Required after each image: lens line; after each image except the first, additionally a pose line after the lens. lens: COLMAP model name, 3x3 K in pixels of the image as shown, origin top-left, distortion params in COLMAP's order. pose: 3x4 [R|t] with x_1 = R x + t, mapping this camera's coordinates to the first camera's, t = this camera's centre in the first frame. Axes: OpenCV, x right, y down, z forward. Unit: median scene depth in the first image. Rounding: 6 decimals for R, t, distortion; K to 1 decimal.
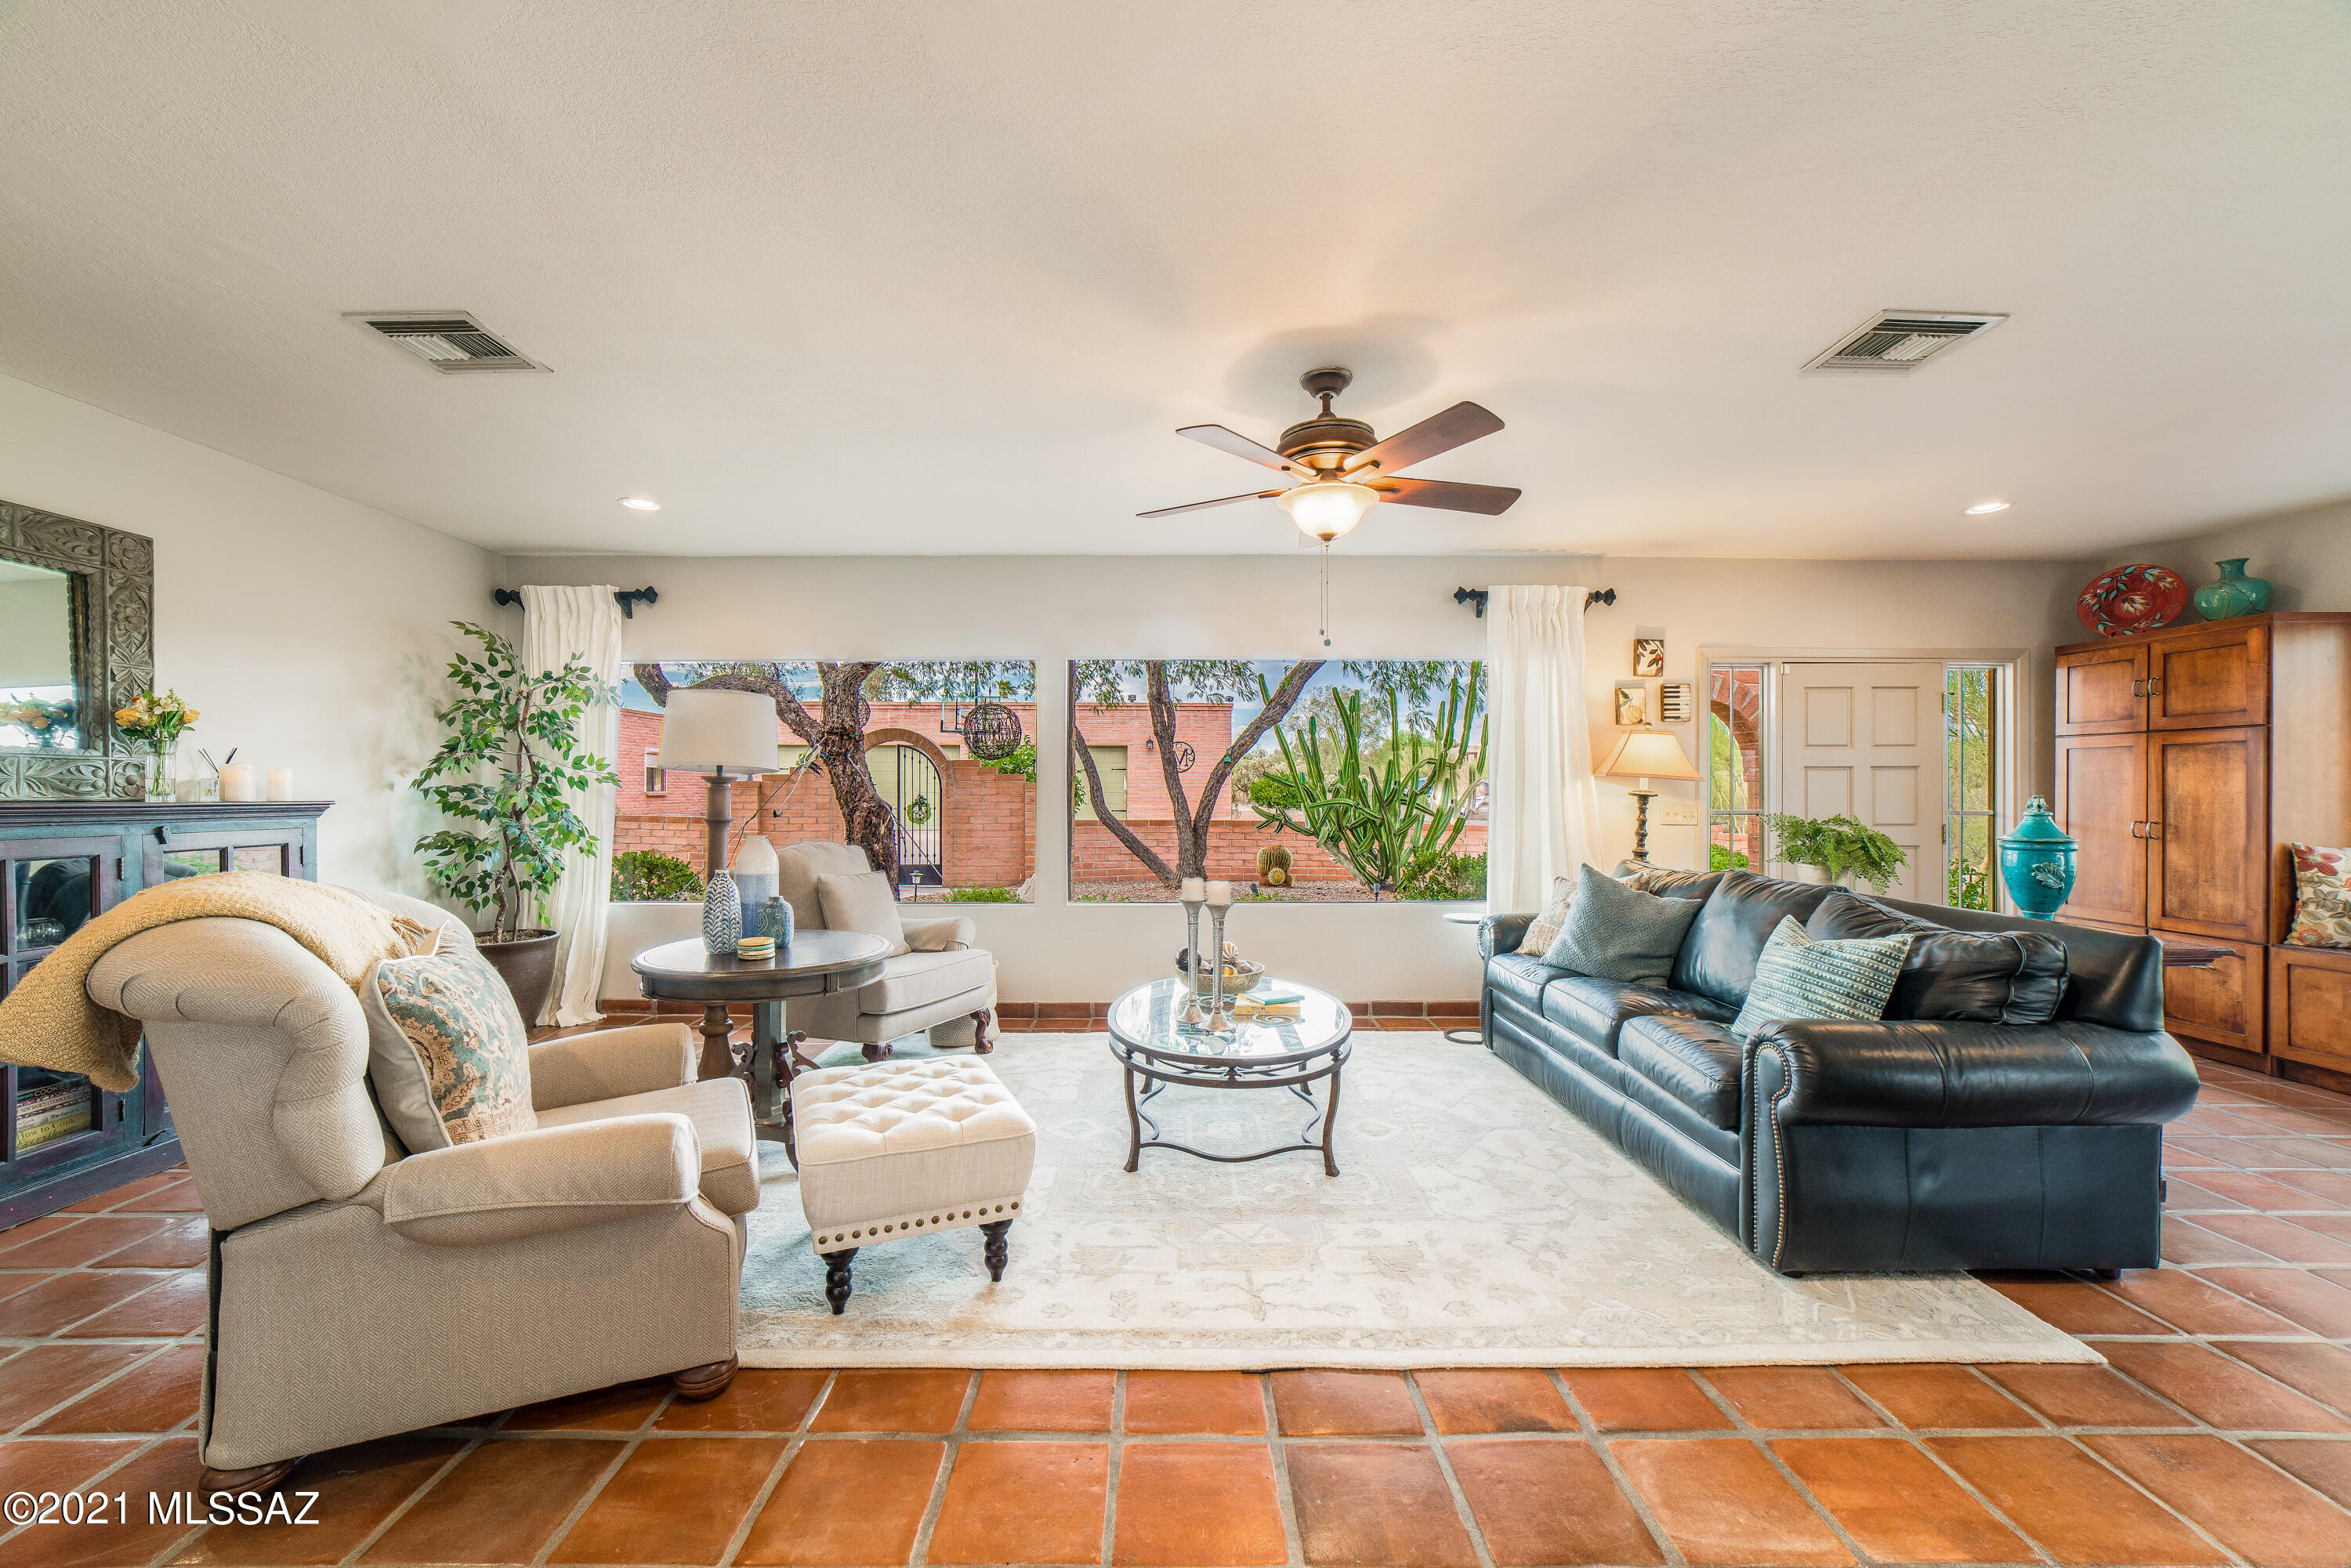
lens RADIAL K [[875.4, 0, 1169.3], [0, 875.4, 790.4], [0, 0, 1]] dist [-0.001673, -0.000134]
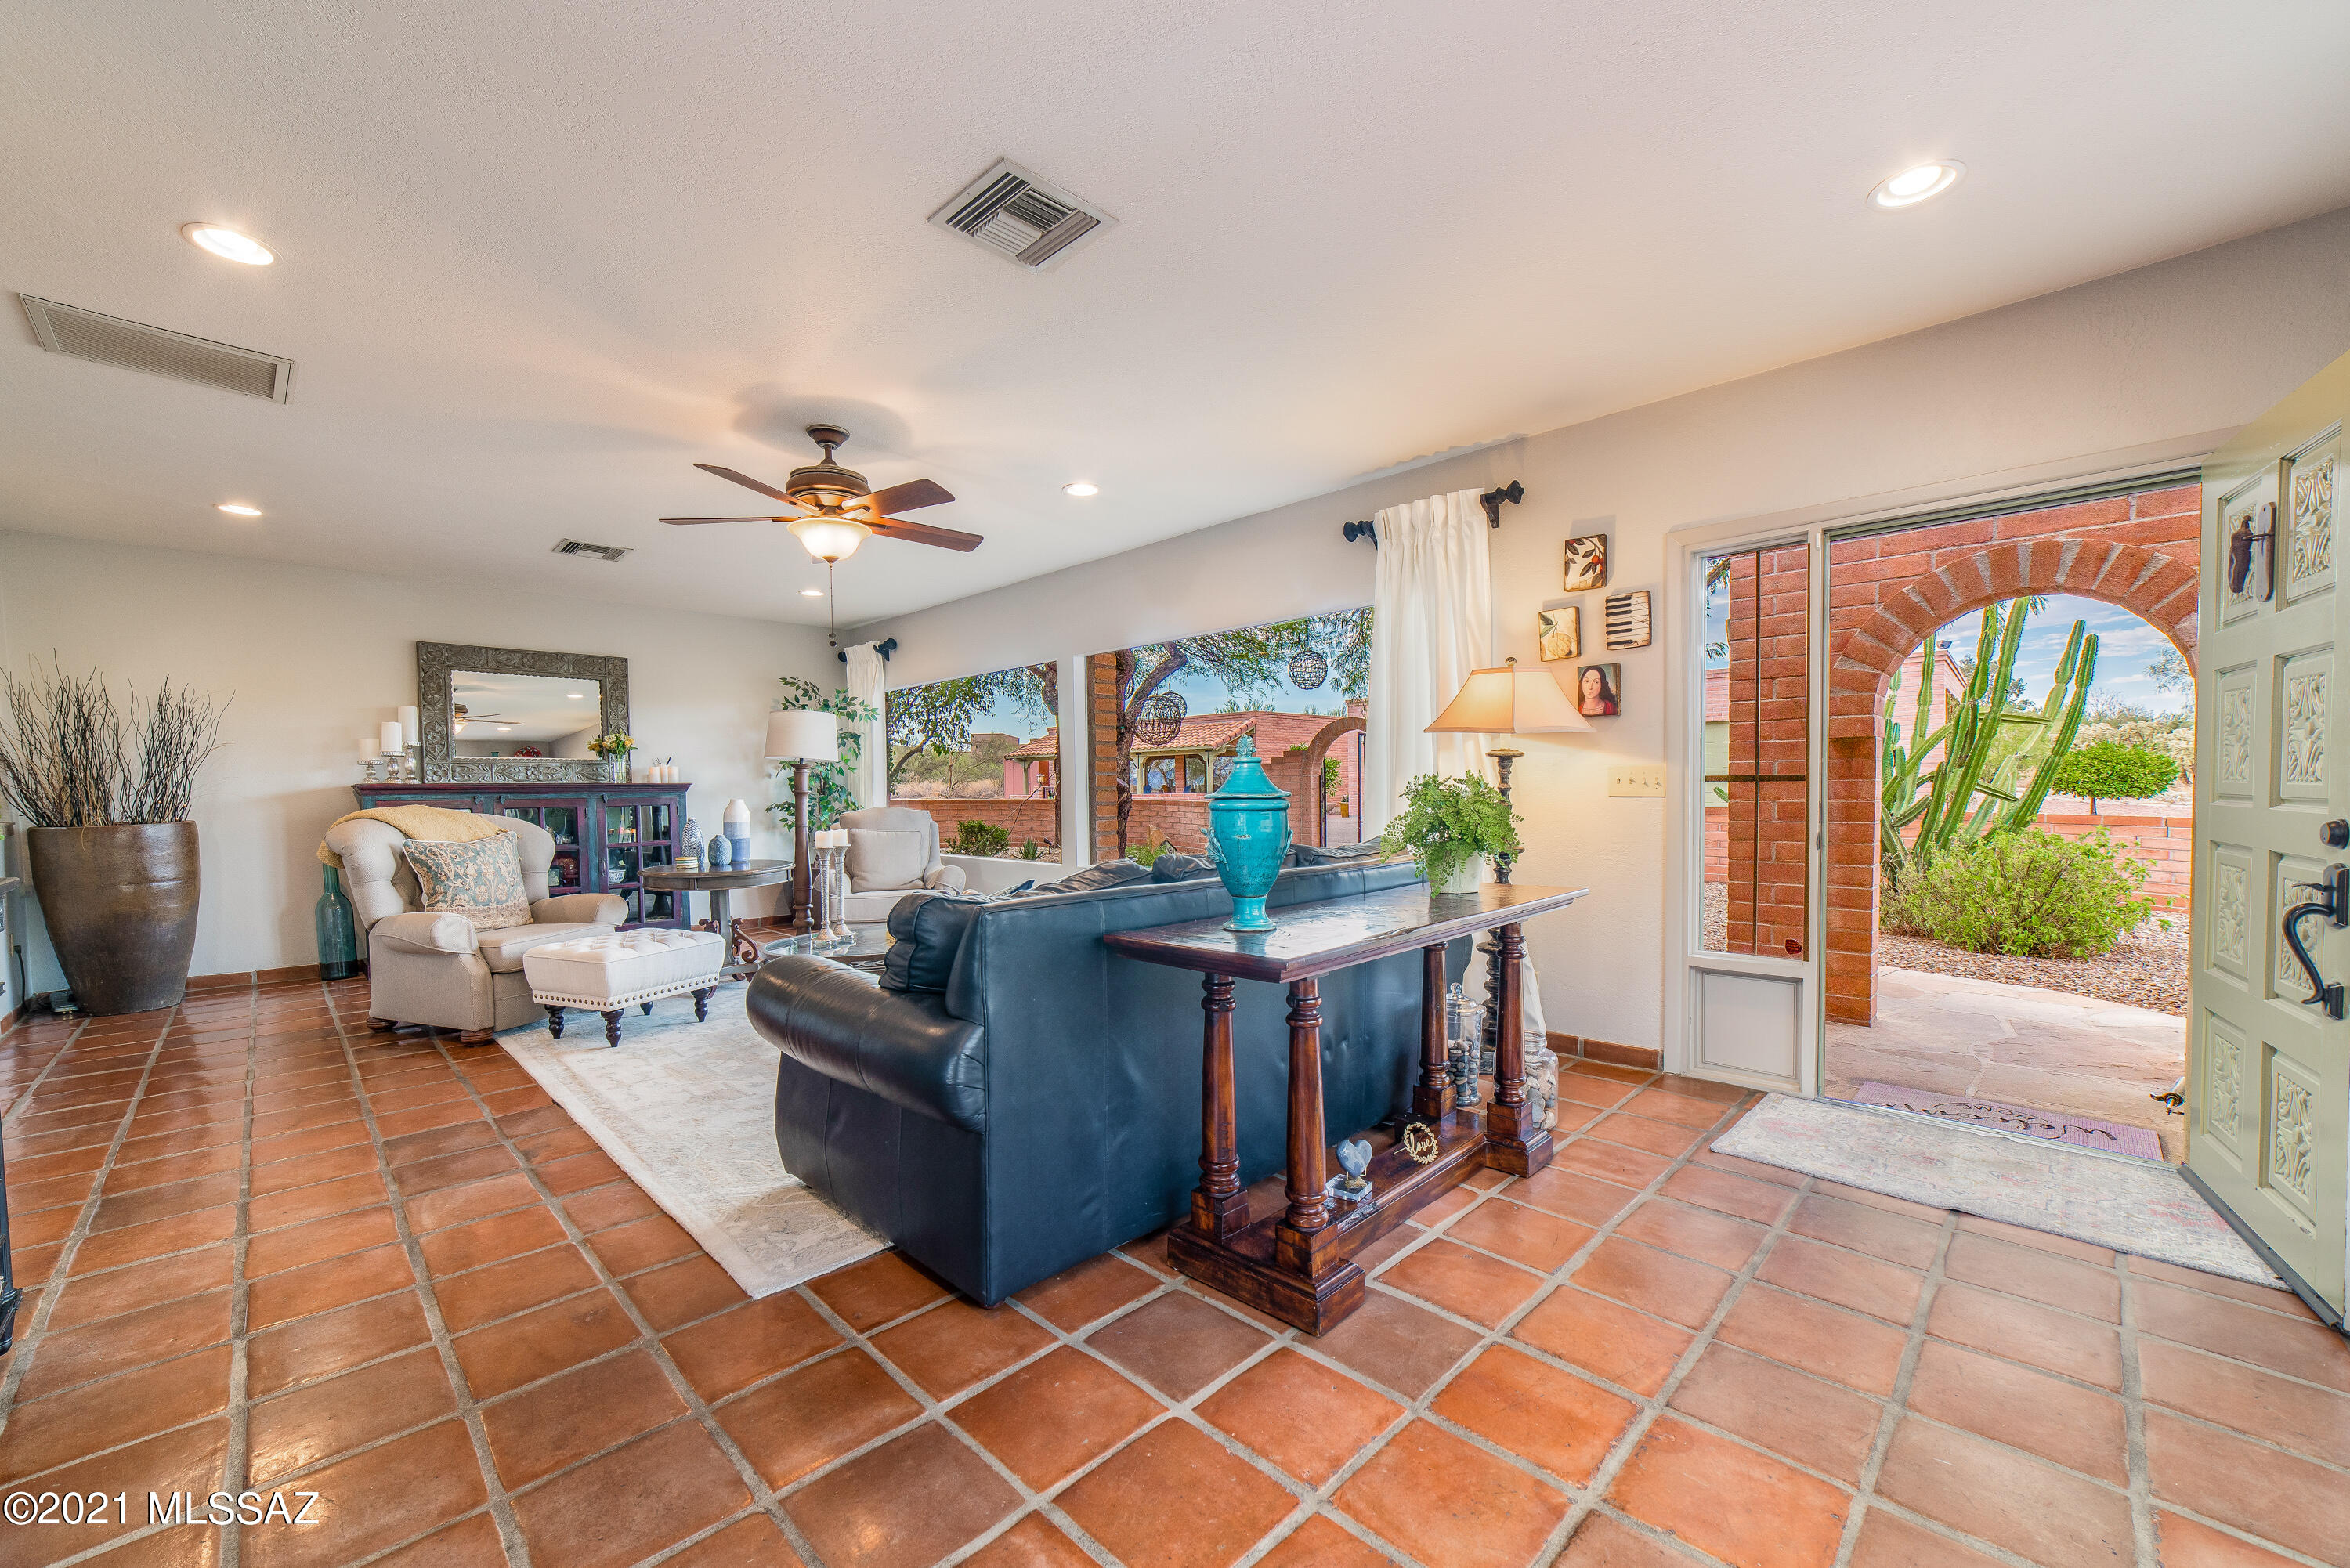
lens RADIAL K [[897.2, 0, 1177.3], [0, 897.2, 809.4], [0, 0, 1]] dist [-0.001211, 0.000013]
pose [[0.710608, 0.008290, -0.703539, 1.215653], [0.015519, 0.999503, 0.027453, 0.035645], [0.703417, -0.030426, 0.710126, 0.351945]]
